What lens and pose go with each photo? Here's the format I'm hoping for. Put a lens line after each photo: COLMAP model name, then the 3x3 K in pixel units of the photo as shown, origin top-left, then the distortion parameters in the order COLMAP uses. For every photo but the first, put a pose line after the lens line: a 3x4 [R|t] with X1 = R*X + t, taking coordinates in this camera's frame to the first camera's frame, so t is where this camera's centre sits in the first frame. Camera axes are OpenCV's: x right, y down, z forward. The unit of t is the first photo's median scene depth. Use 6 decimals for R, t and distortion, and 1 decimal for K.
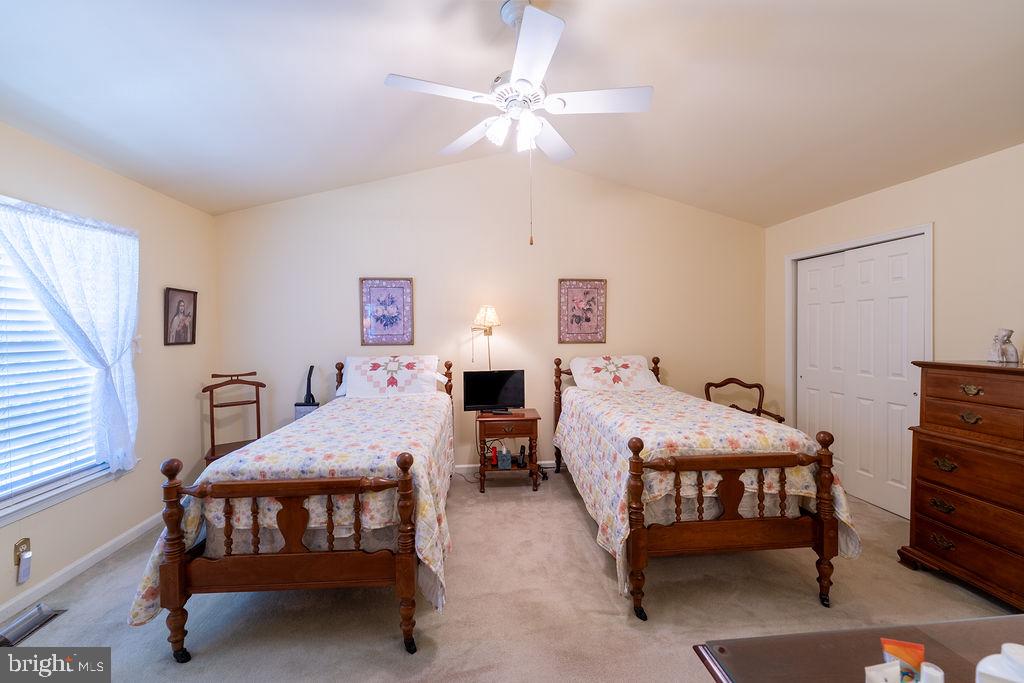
lens RADIAL K [[409.2, 0, 514.0], [0, 409.2, 335.4], [0, 0, 1]] dist [0.000376, -0.000036]
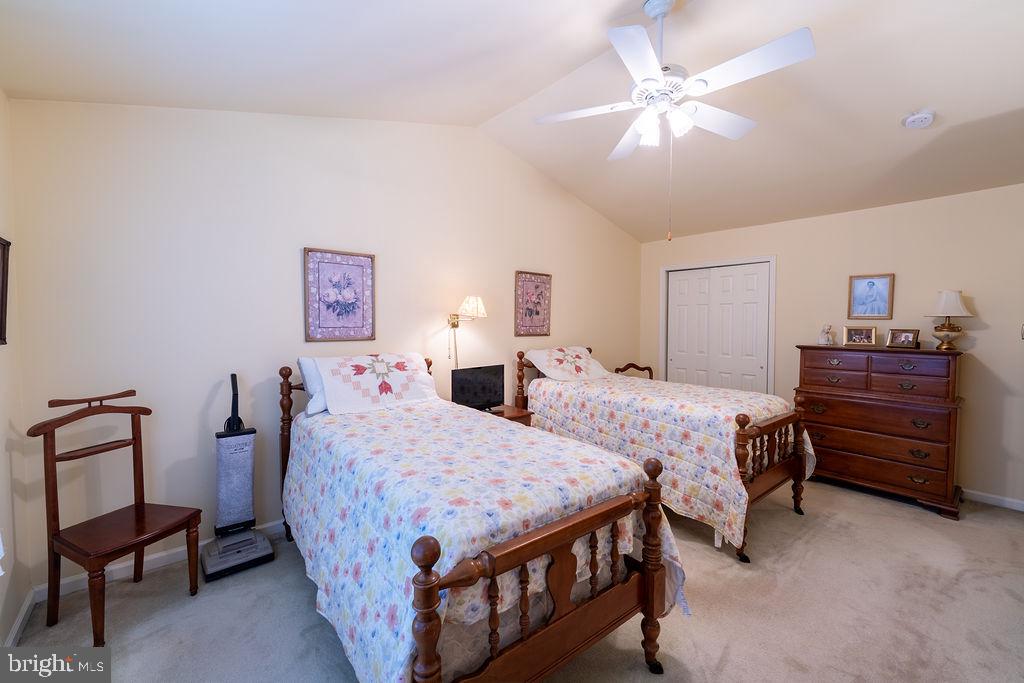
lens RADIAL K [[409.2, 0, 514.0], [0, 409.2, 335.4], [0, 0, 1]] dist [0.000376, -0.000036]
pose [[0.828088, -0.008426, 0.560534, -0.486051], [-0.001613, 0.999847, 0.017413, -0.000037], [-0.560595, -0.015323, 0.827948, 0.203039]]
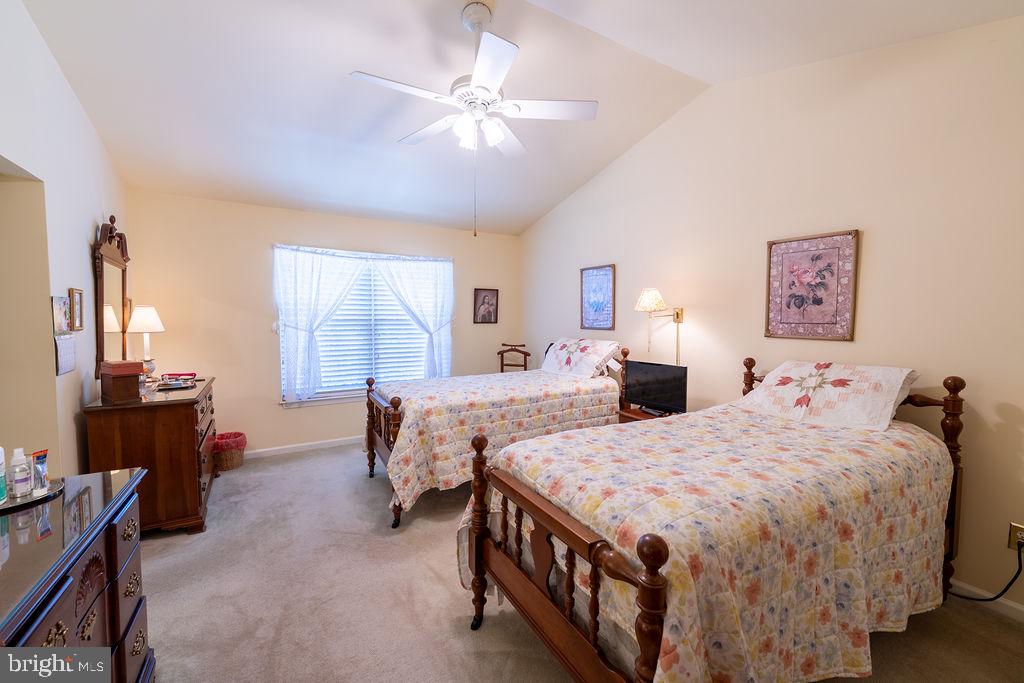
lens RADIAL K [[418.9, 0, 513.2], [0, 418.9, 330.0], [0, 0, 1]] dist [0.000953, 0.000044]
pose [[0.414109, 0.040086, -0.909344, 0.620105], [-0.020601, 0.999187, 0.034665, -0.008670], [0.909994, 0.004379, 0.414598, 0.356611]]
